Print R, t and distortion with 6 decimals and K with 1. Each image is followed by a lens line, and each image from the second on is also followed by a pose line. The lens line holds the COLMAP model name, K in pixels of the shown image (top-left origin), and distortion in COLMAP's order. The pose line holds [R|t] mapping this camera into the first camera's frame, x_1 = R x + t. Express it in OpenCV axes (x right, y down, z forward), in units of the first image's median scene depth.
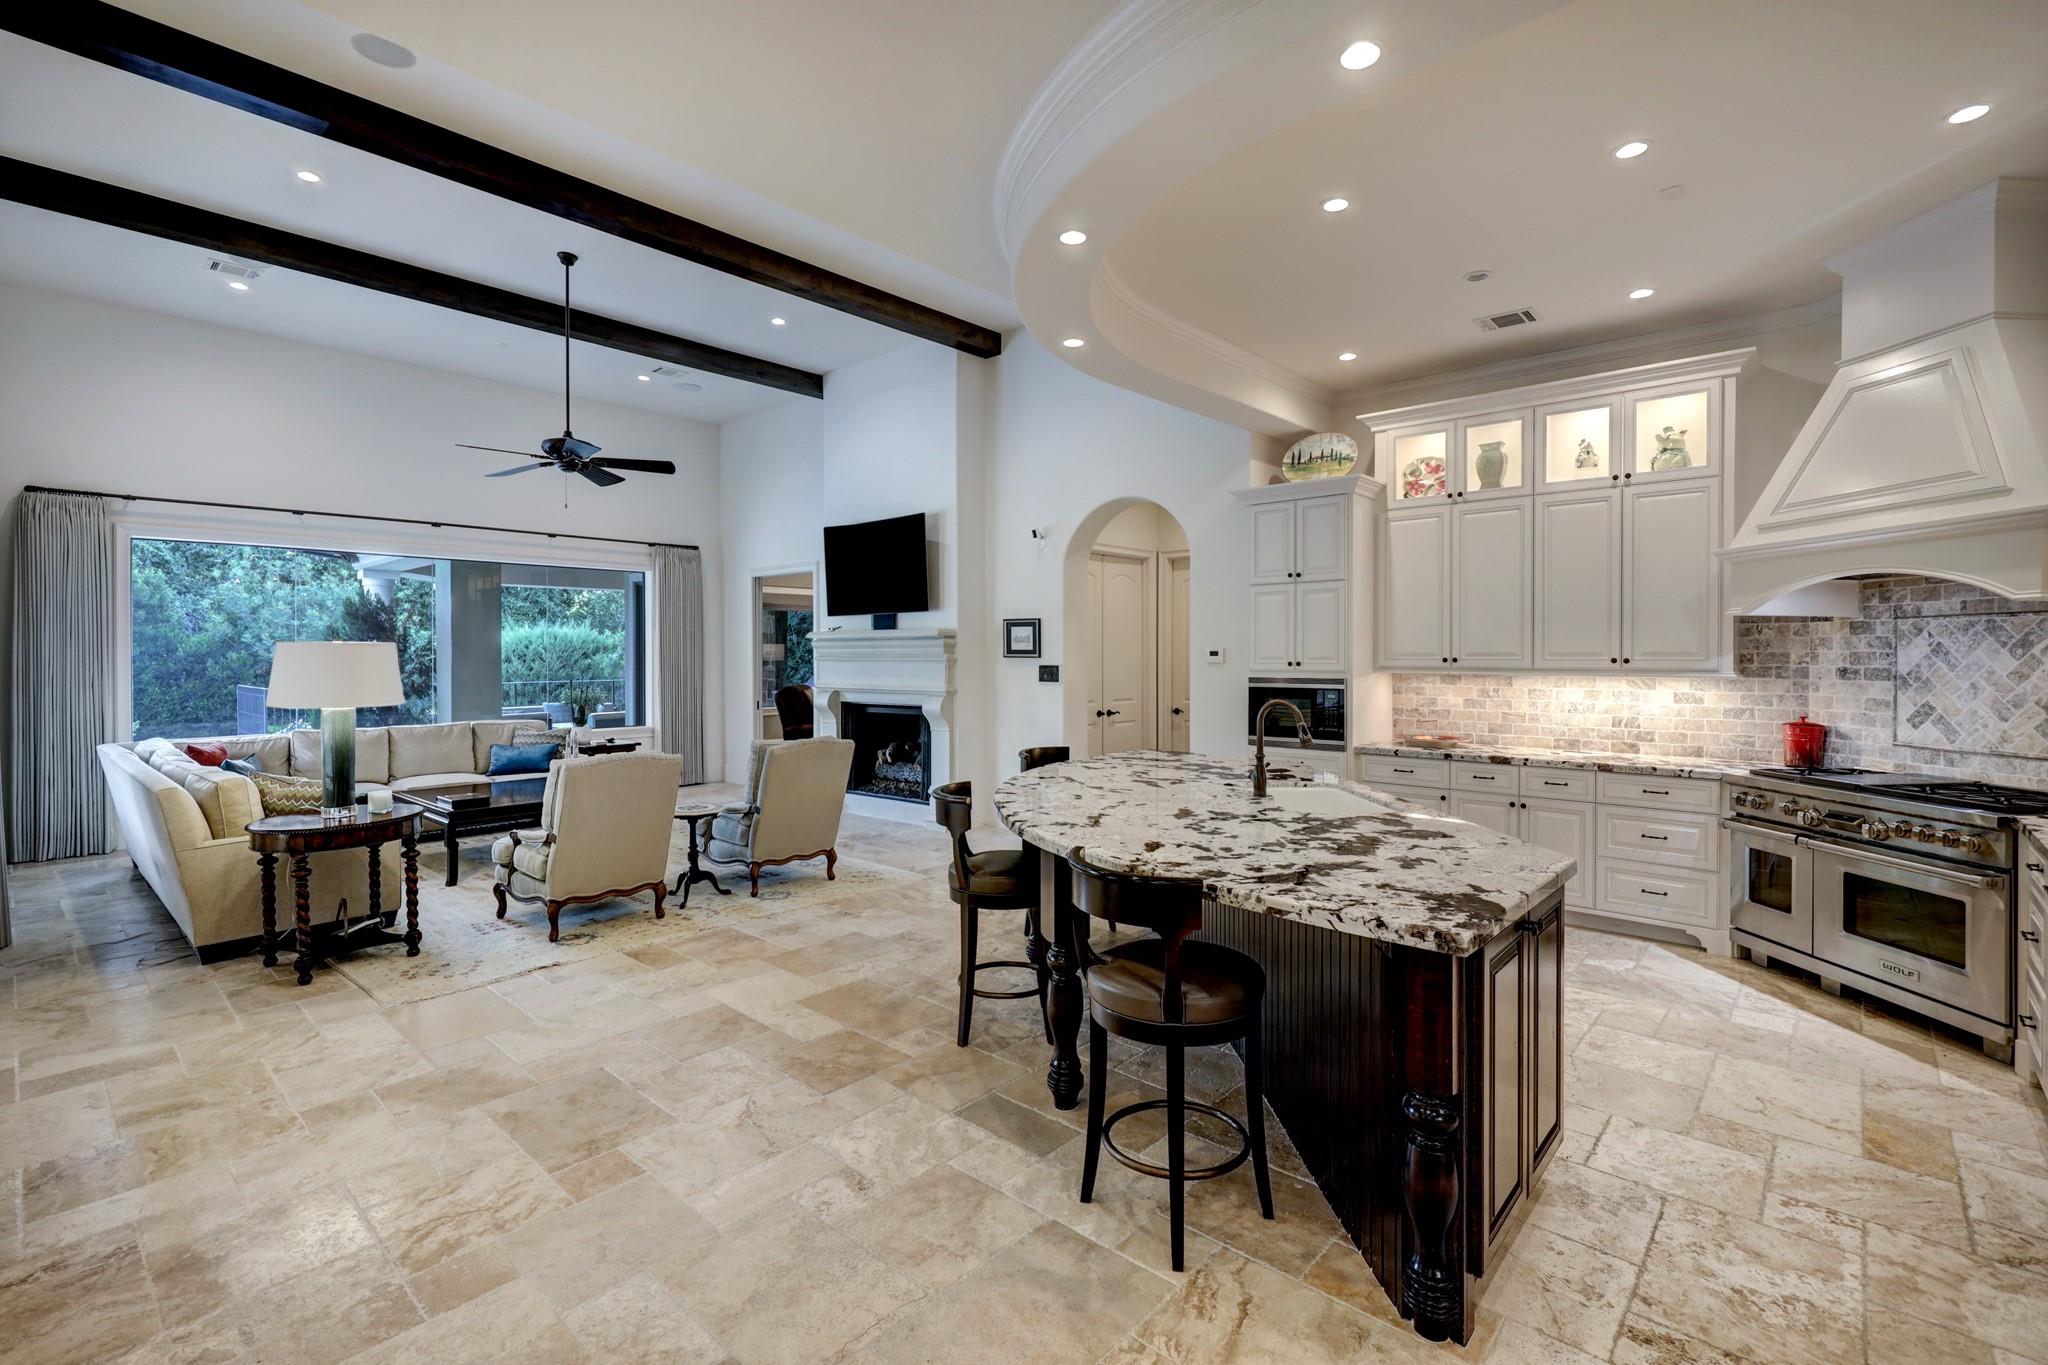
lens RADIAL K [[931.3, 0, 1010.4], [0, 931.3, 667.3], [0, 0, 1]] dist [0.006014, 0.001157]
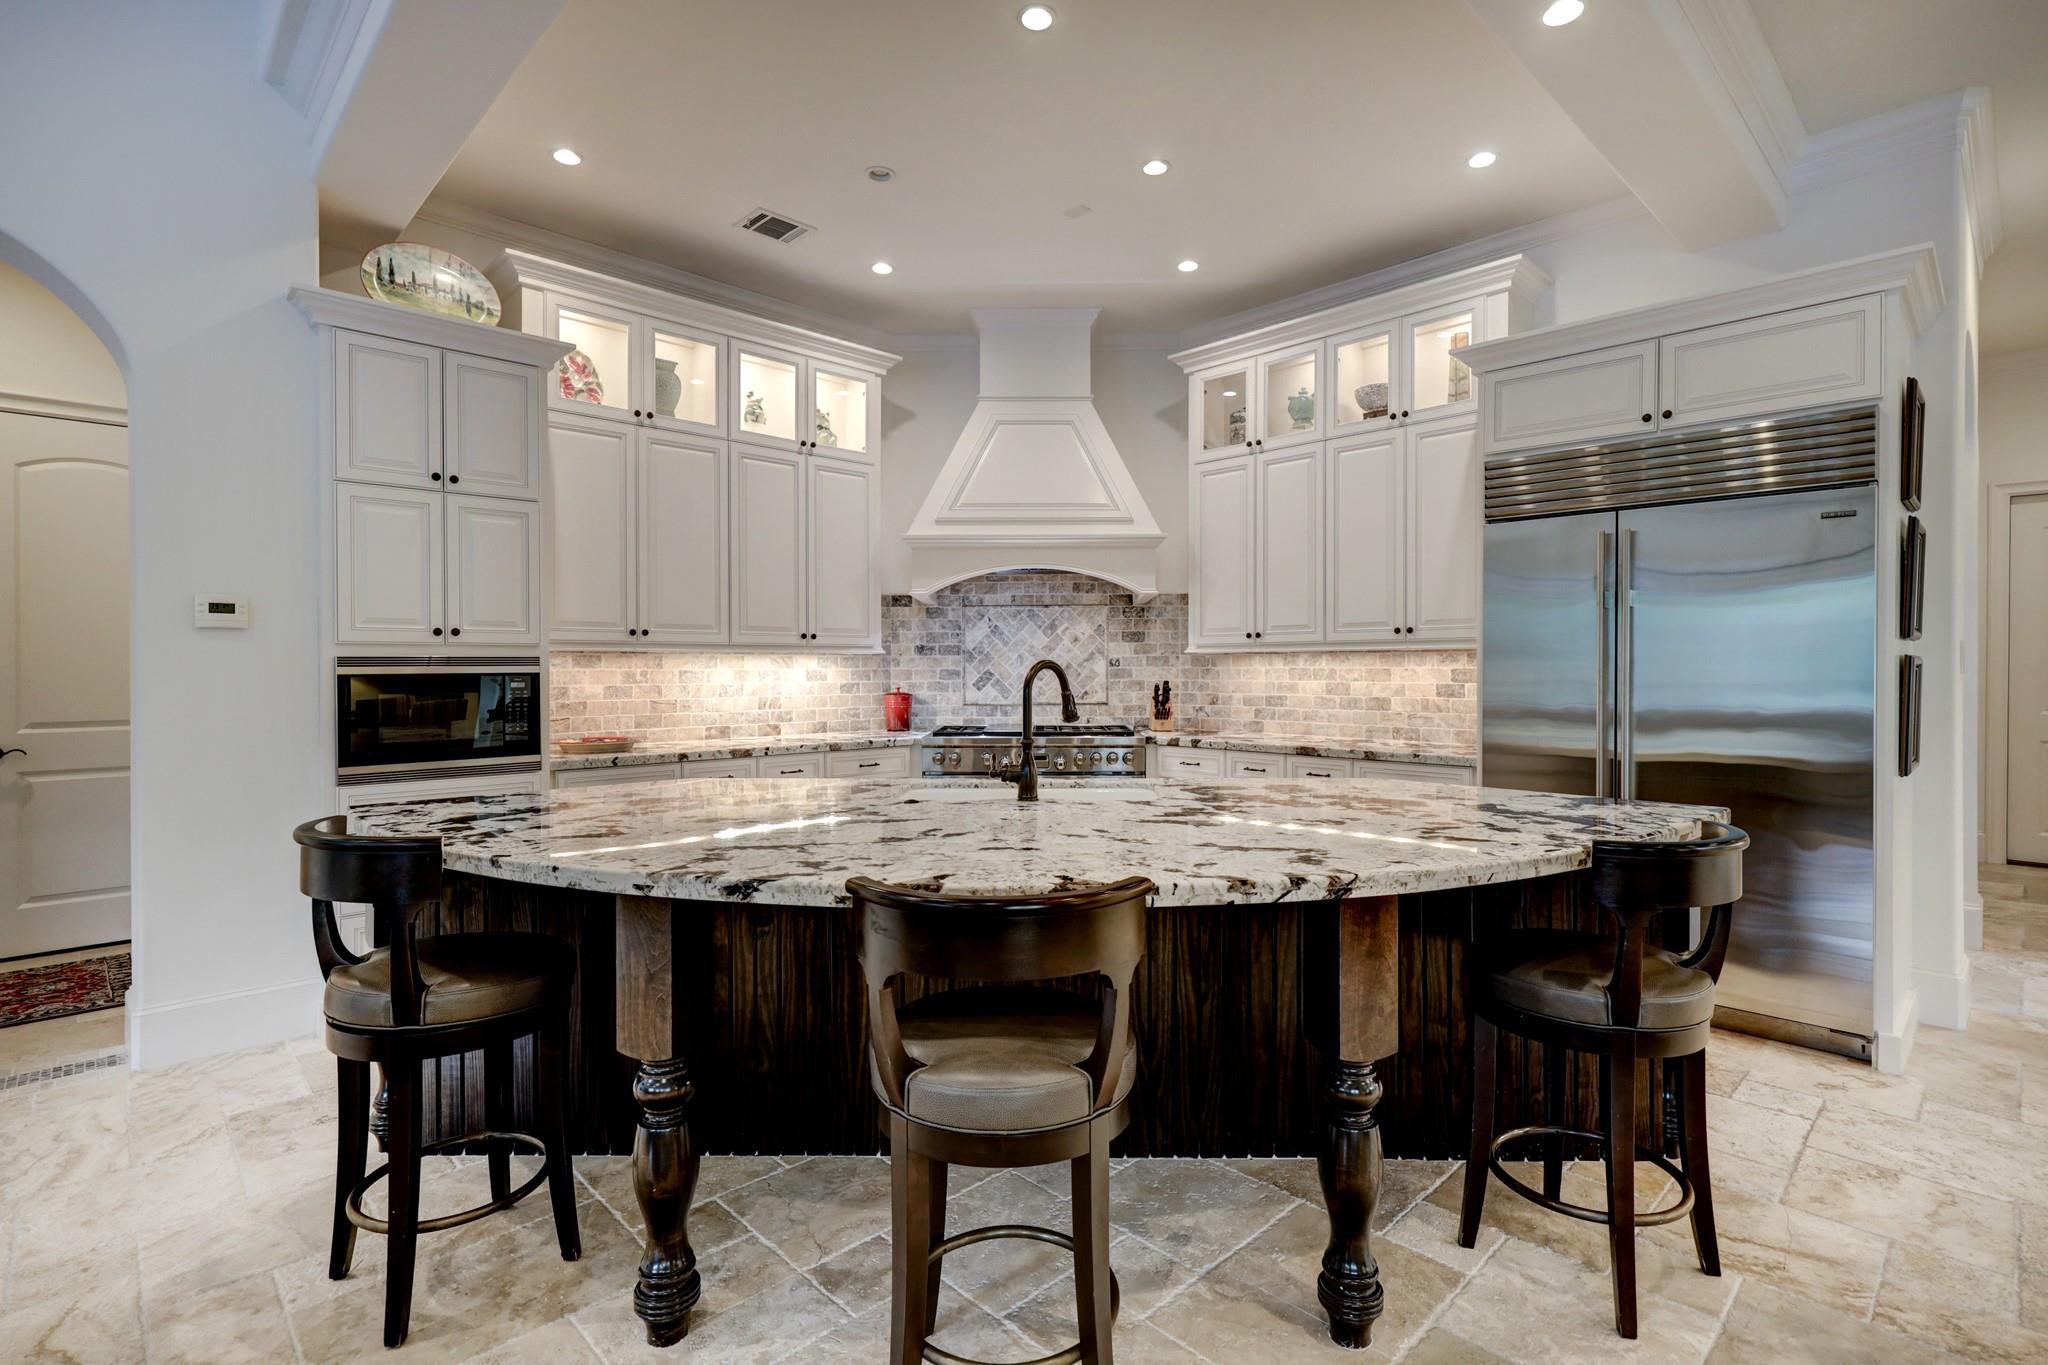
lens RADIAL K [[985.2, 0, 1055.7], [0, 985.2, 678.1], [0, 0, 1]] dist [0.001969, -0.000307]
pose [[0.042126, -0.011938, 0.999041, -0.320580], [0.016686, 0.999798, 0.011243, 0.026644], [-0.998973, 0.016196, 0.042317, 0.655499]]
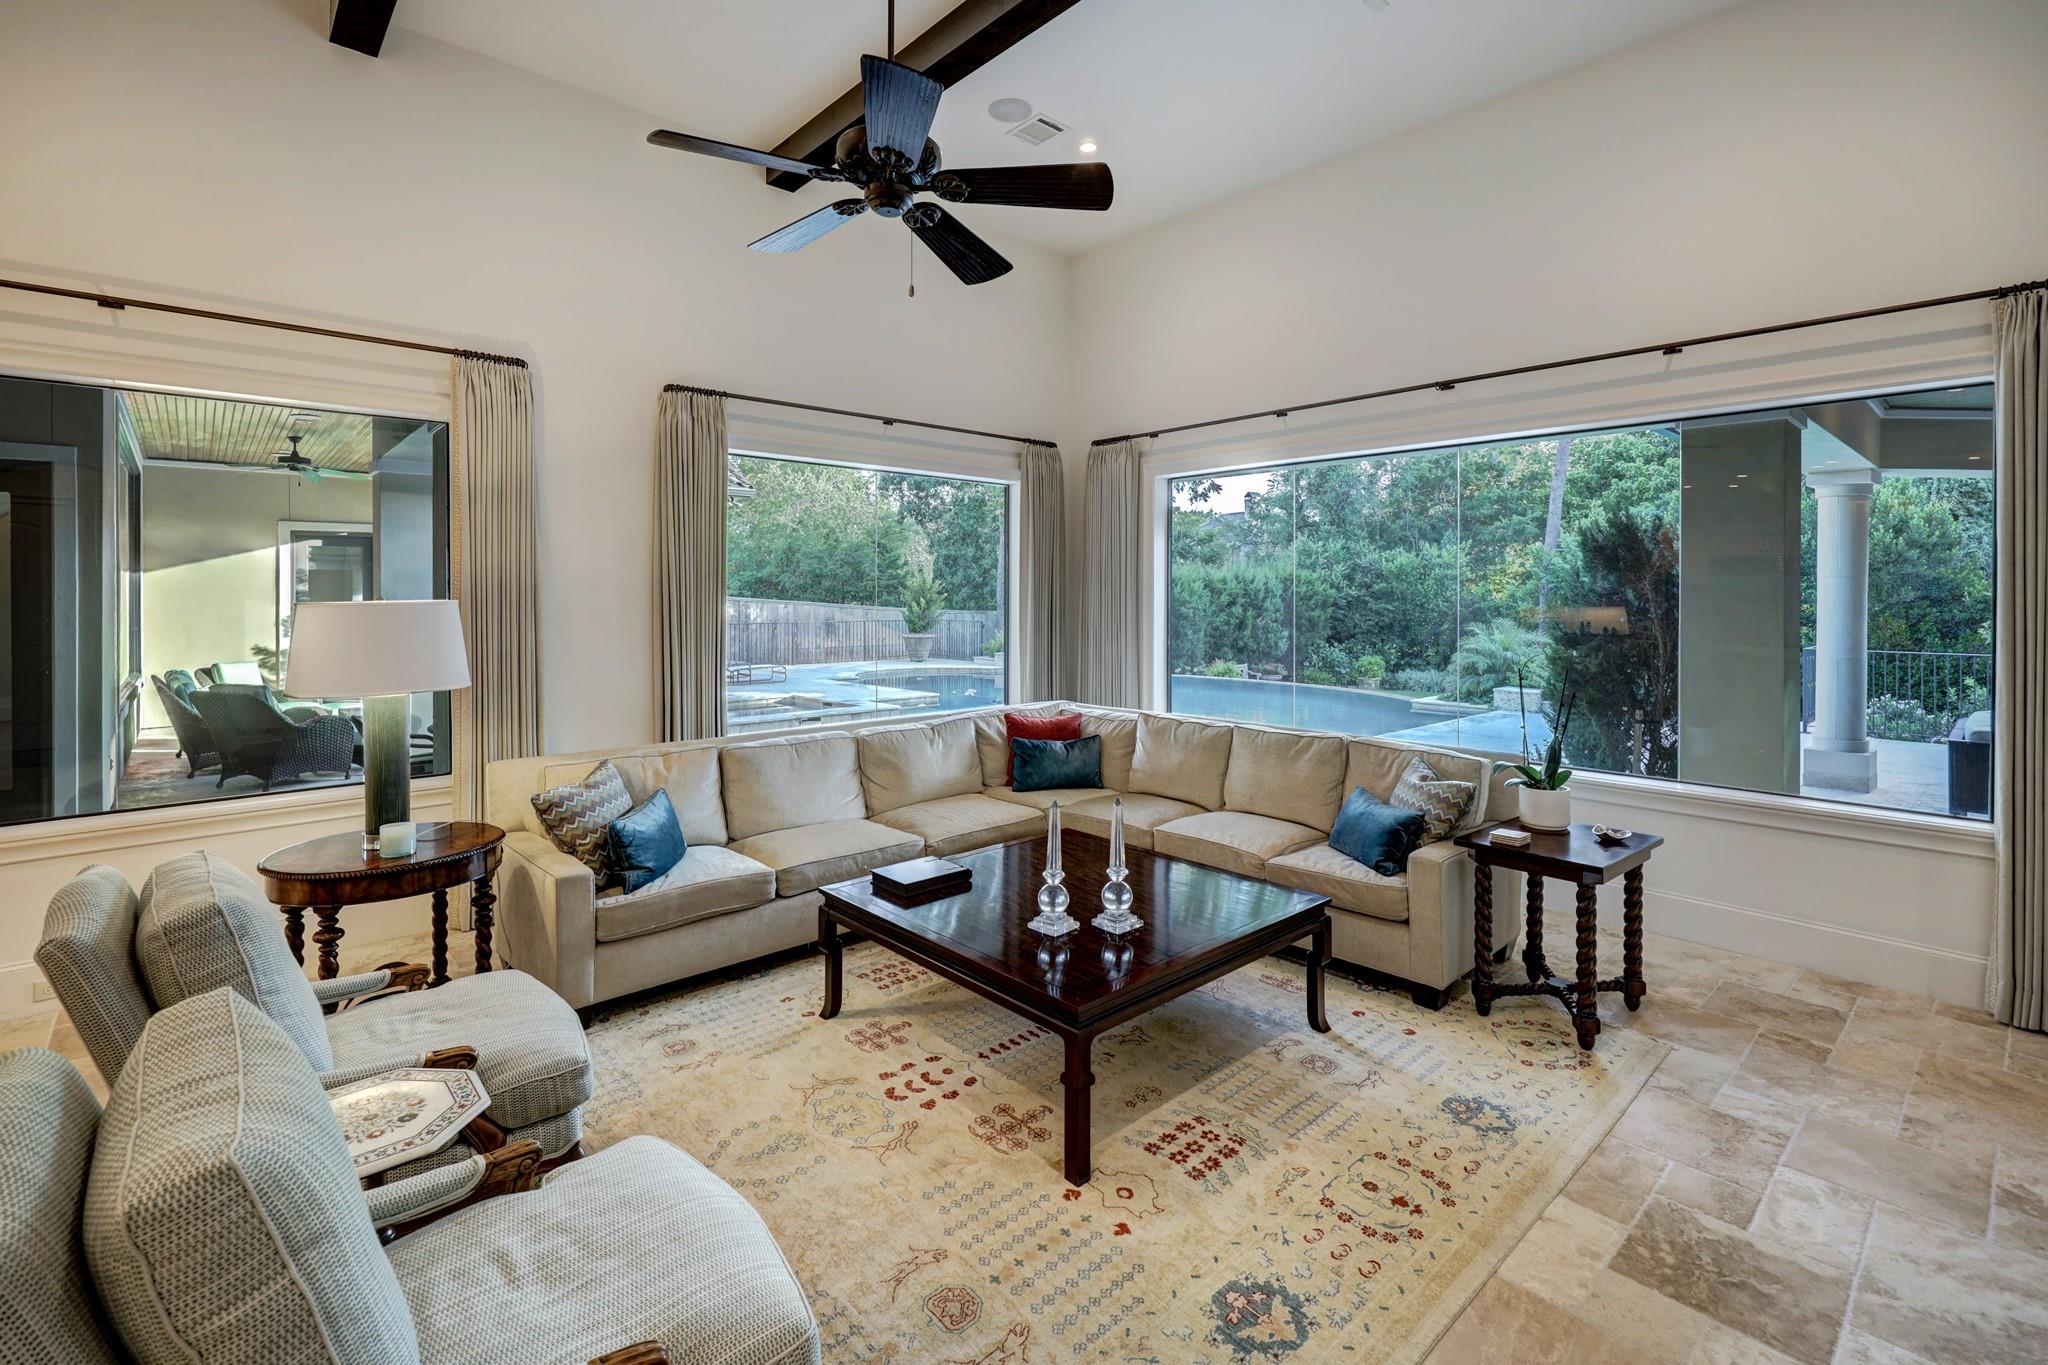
lens RADIAL K [[900.3, 0, 1066.6], [0, 900.3, 606.3], [0, 0, 1]] dist [-0.001088, -0.000133]
pose [[-0.077404, 0.011409, -0.996935, -0.059741], [-0.016435, 0.999784, 0.012718, -0.029241], [0.996864, 0.017369, -0.077200, 1.302558]]
